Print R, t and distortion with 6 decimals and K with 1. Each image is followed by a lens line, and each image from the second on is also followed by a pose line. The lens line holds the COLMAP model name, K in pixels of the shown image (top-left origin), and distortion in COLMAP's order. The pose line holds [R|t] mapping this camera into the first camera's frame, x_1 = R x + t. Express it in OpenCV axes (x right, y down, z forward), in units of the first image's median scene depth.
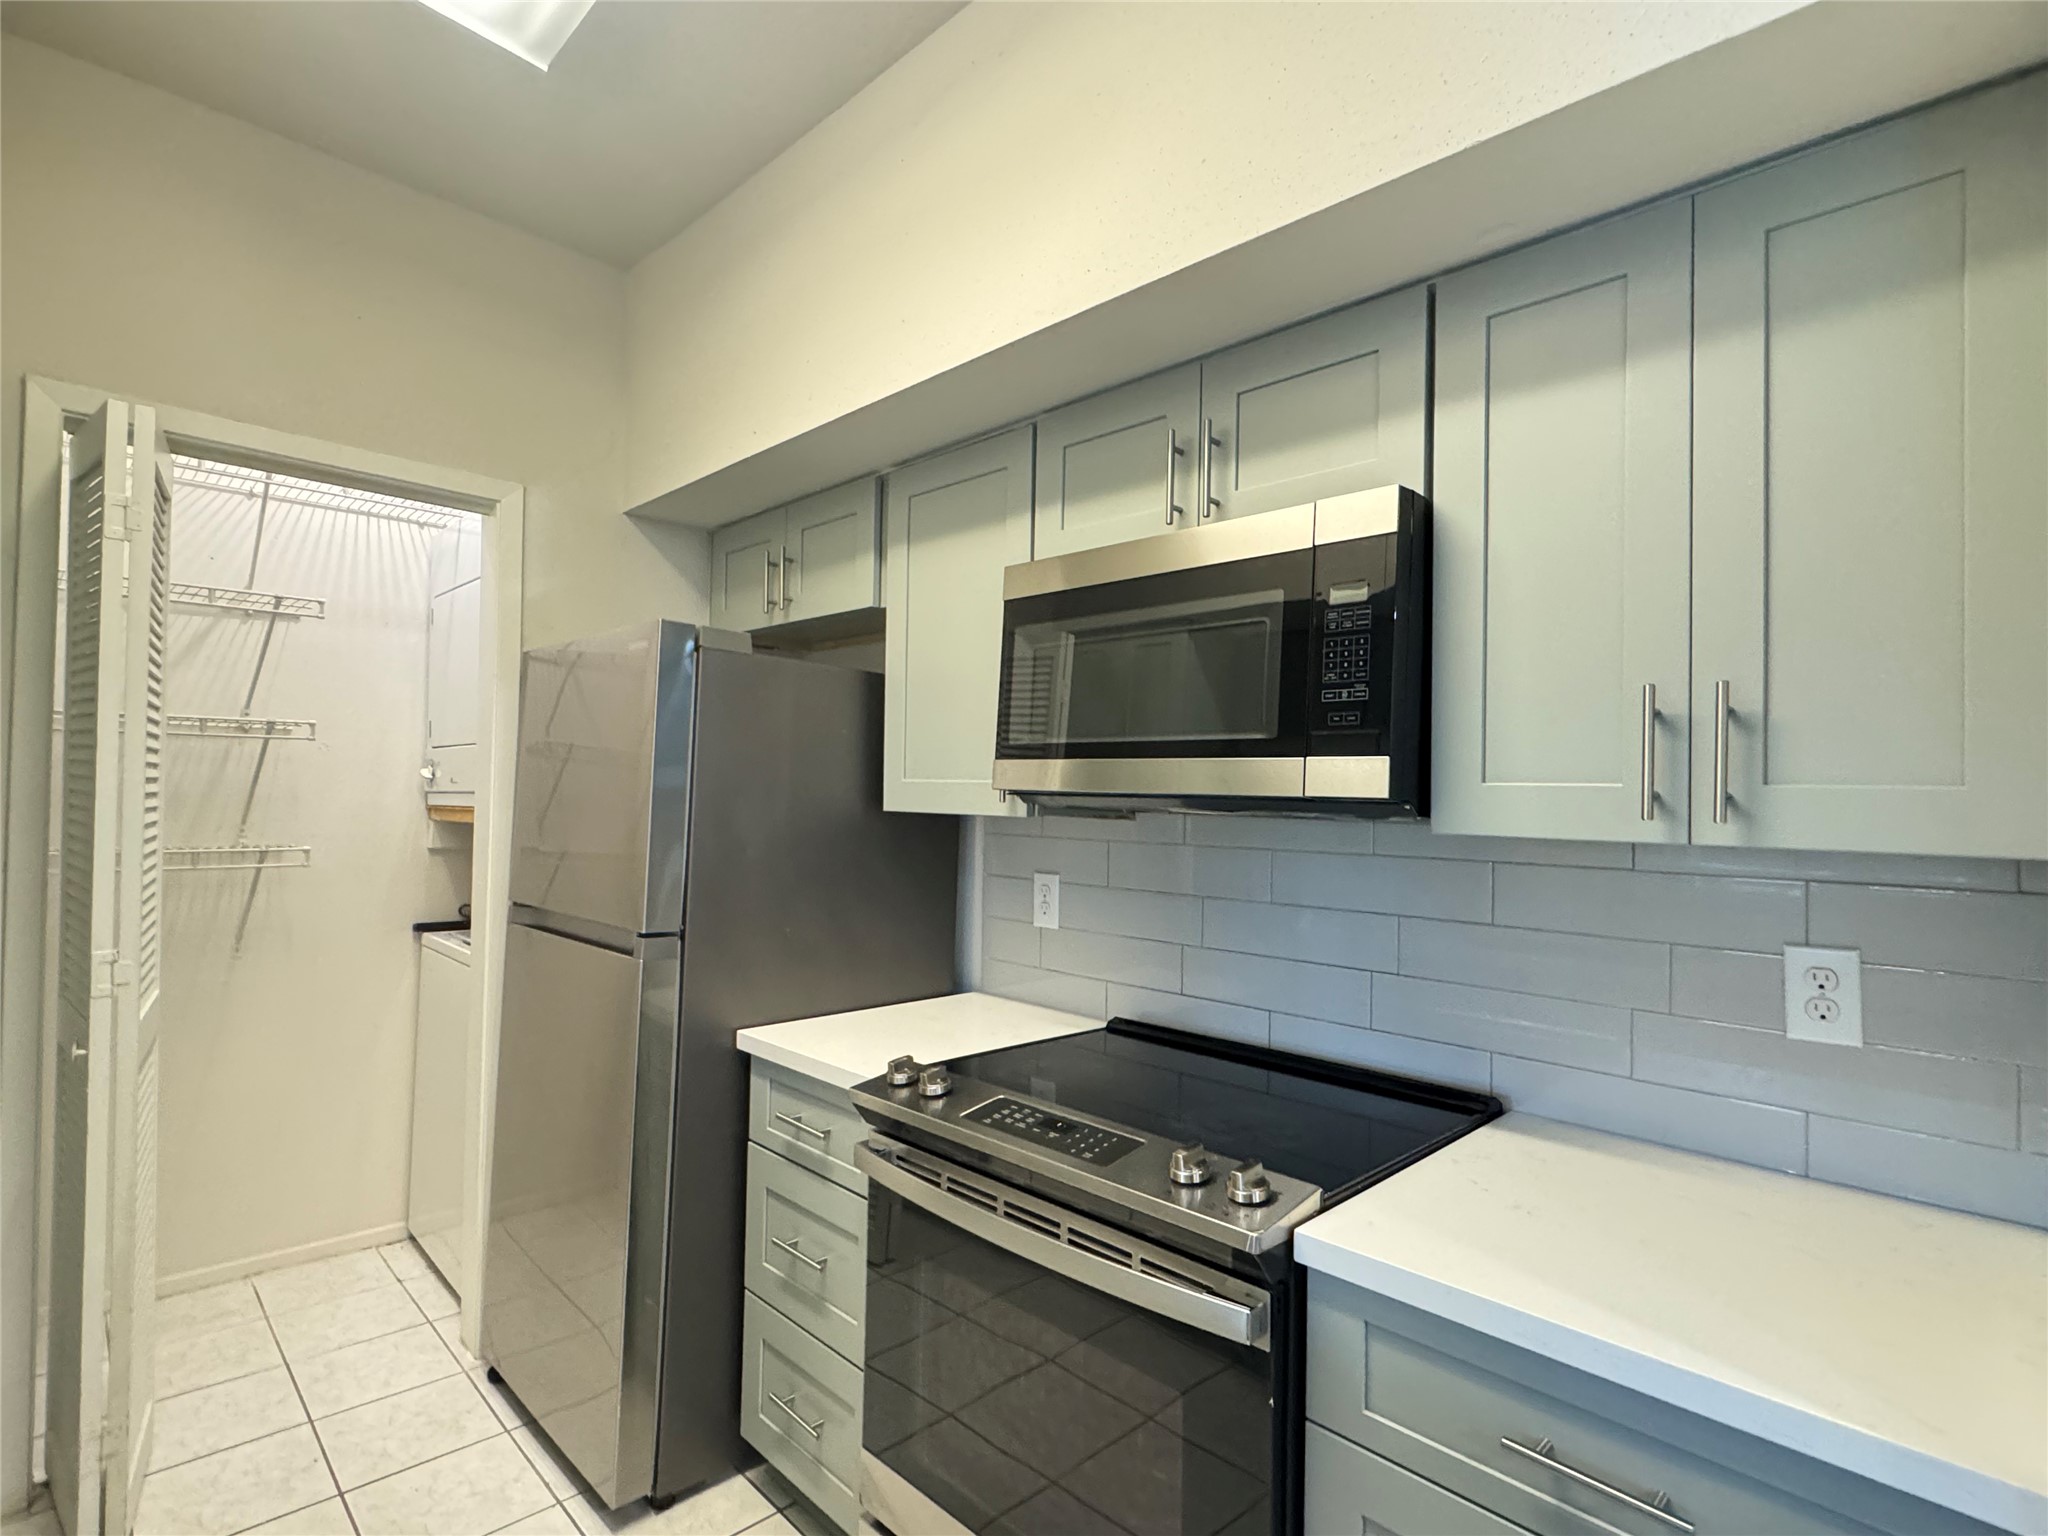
lens RADIAL K [[1013.4, 0, 1016.2], [0, 1013.4, 769.3], [0, 0, 1]] dist [-0.005622, 0.000036]
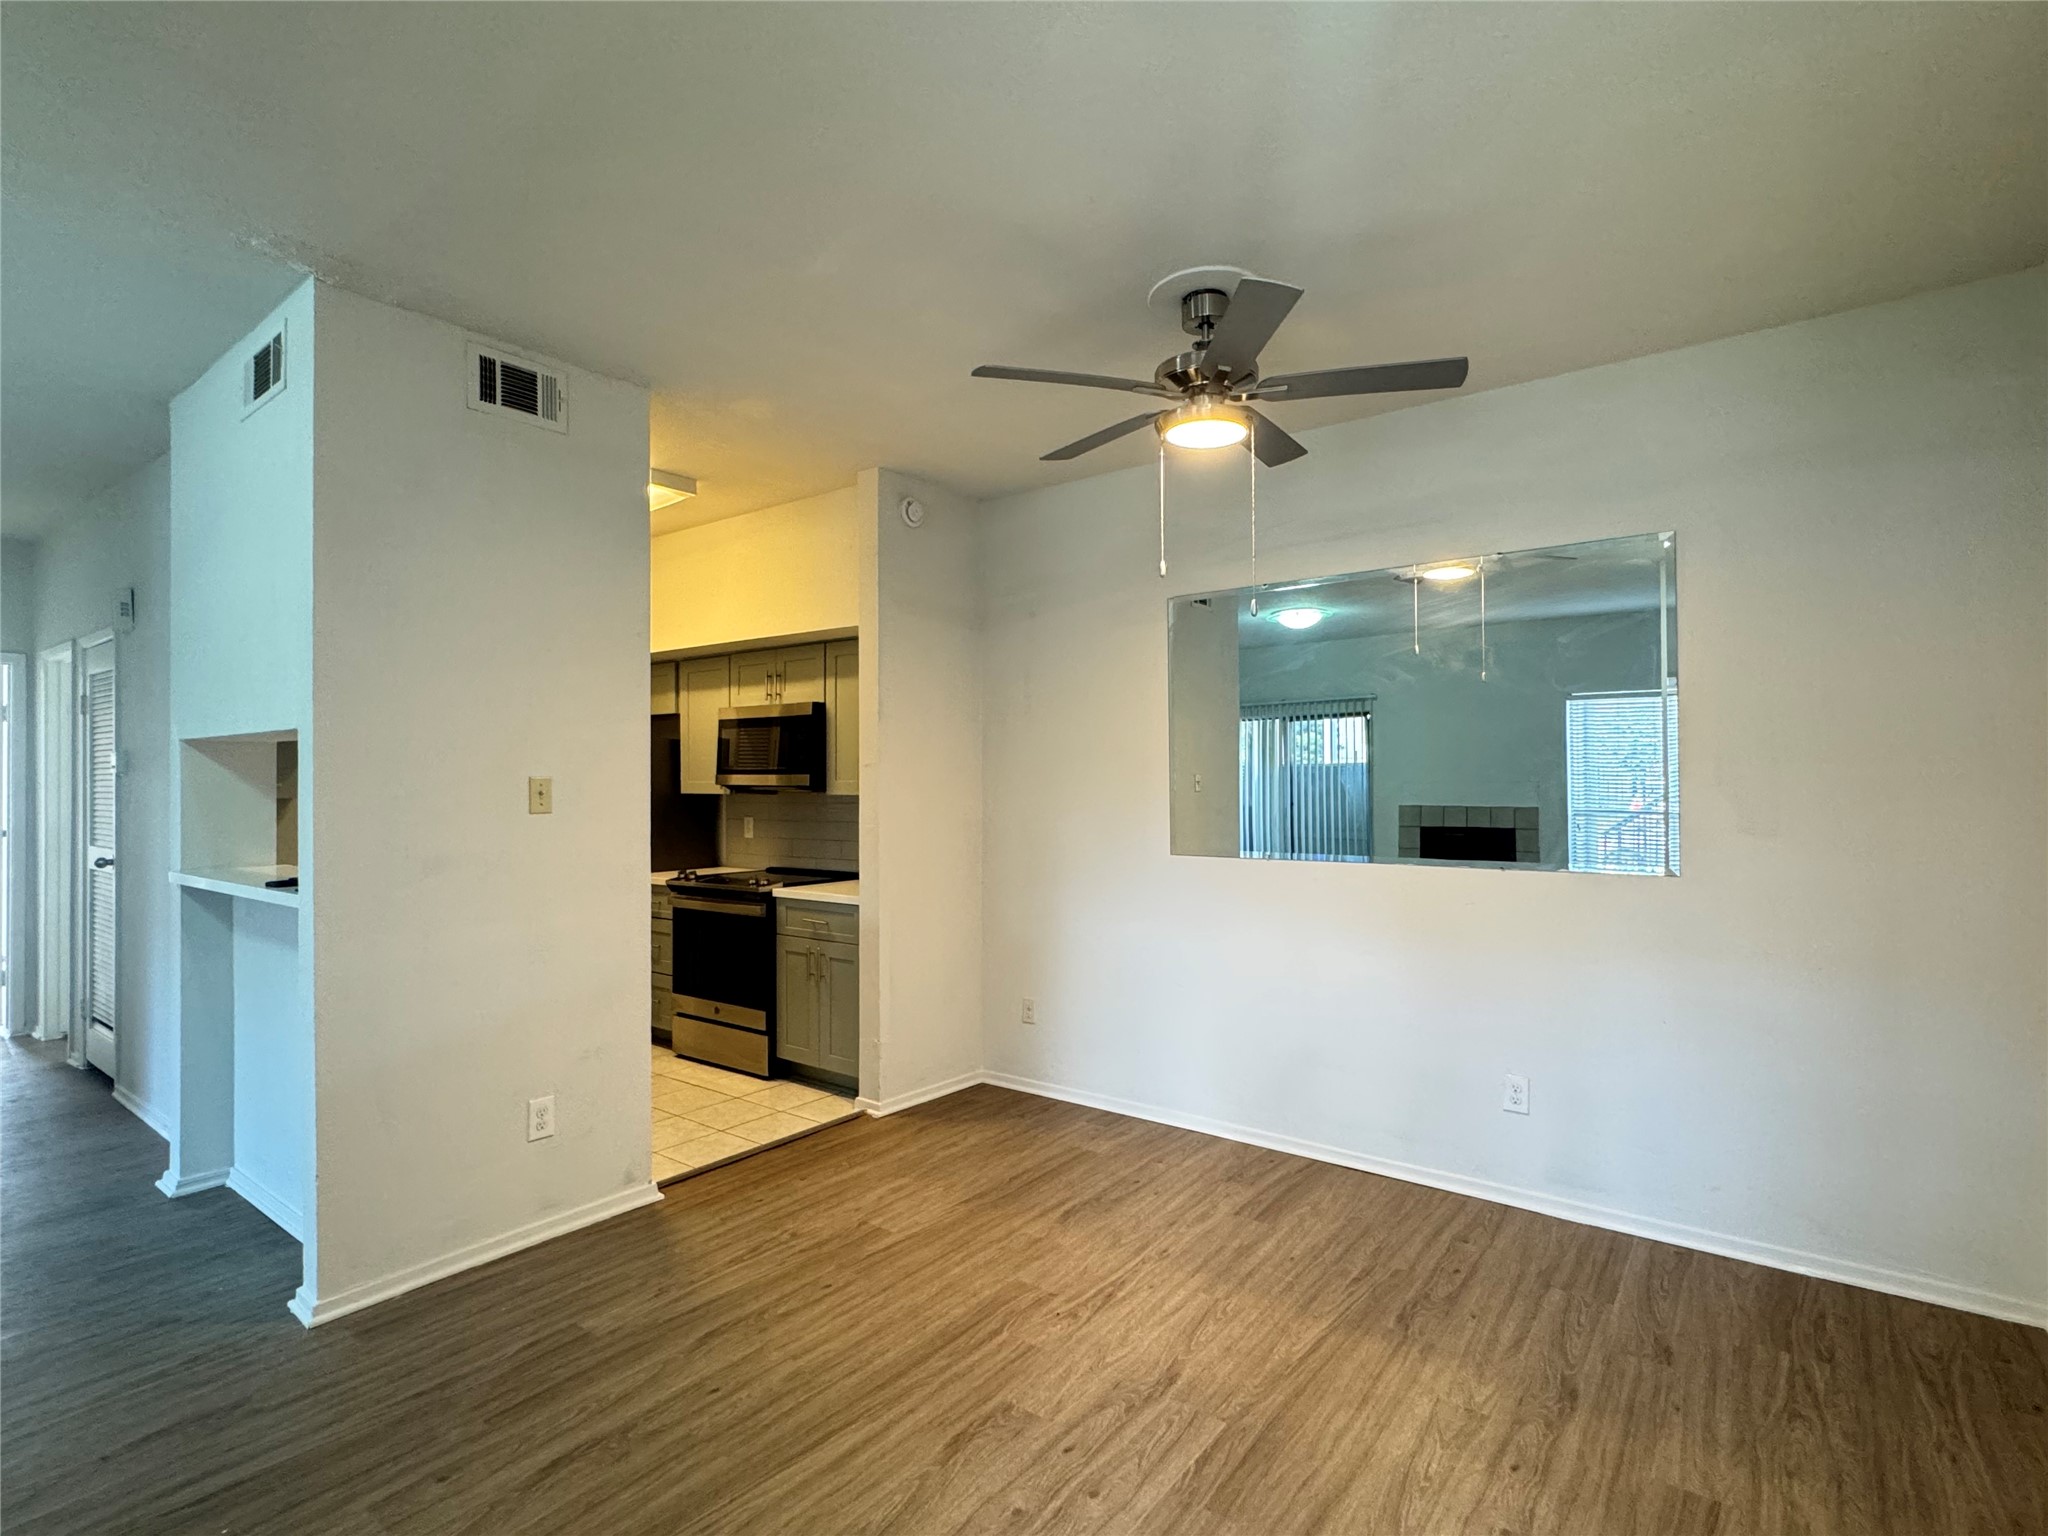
lens RADIAL K [[1013.4, 0, 1024.9], [0, 1013.4, 767.5], [0, 0, 1]] dist [-0.005622, 0.000036]
pose [[0.988871, -0.022711, 0.147029, 0.398964], [0.021034, 0.999695, 0.012947, -0.045534], [-0.147278, -0.009710, 0.989047, -1.869952]]
